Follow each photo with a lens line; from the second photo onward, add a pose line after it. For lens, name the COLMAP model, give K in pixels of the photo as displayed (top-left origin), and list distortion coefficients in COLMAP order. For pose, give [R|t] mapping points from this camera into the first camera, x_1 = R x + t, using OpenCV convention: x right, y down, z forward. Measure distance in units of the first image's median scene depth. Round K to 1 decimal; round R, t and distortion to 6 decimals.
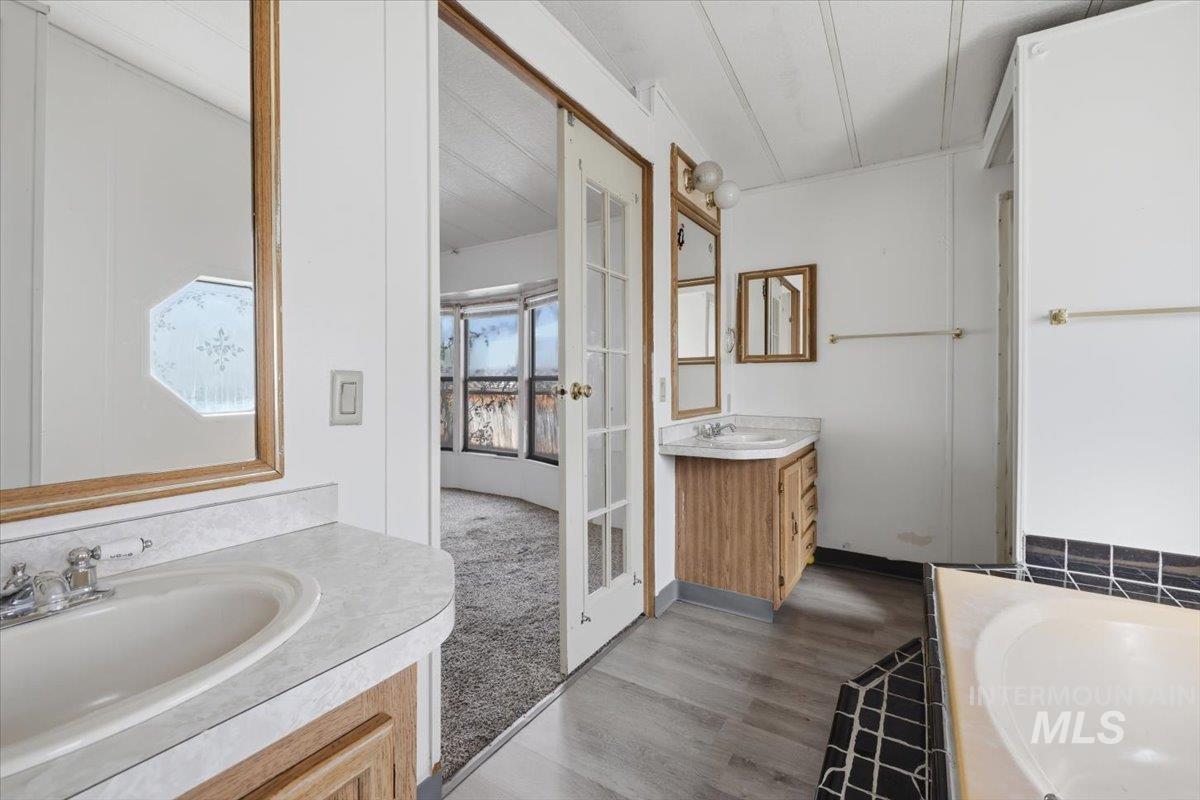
lens RADIAL K [[517.4, 0, 594.8], [0, 517.4, 399.9], [0, 0, 1]] dist [-0.002043, -0.000181]
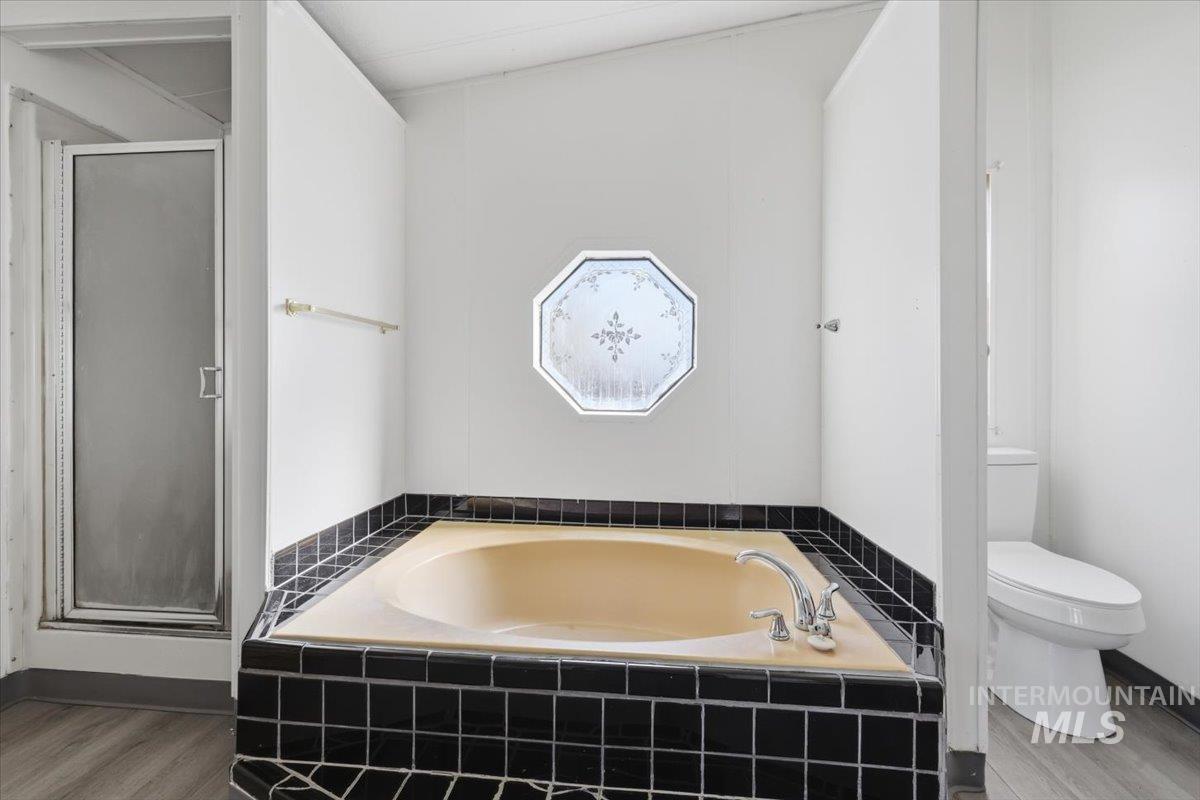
lens RADIAL K [[509.2, 0, 595.2], [0, 509.2, 390.3], [0, 0, 1]] dist [-0.000011, -0.000127]
pose [[-0.457858, -0.013799, 0.888918, -0.169438], [0.022568, 0.999377, 0.027138, -0.024225], [-0.888739, 0.032486, -0.457261, 0.929563]]
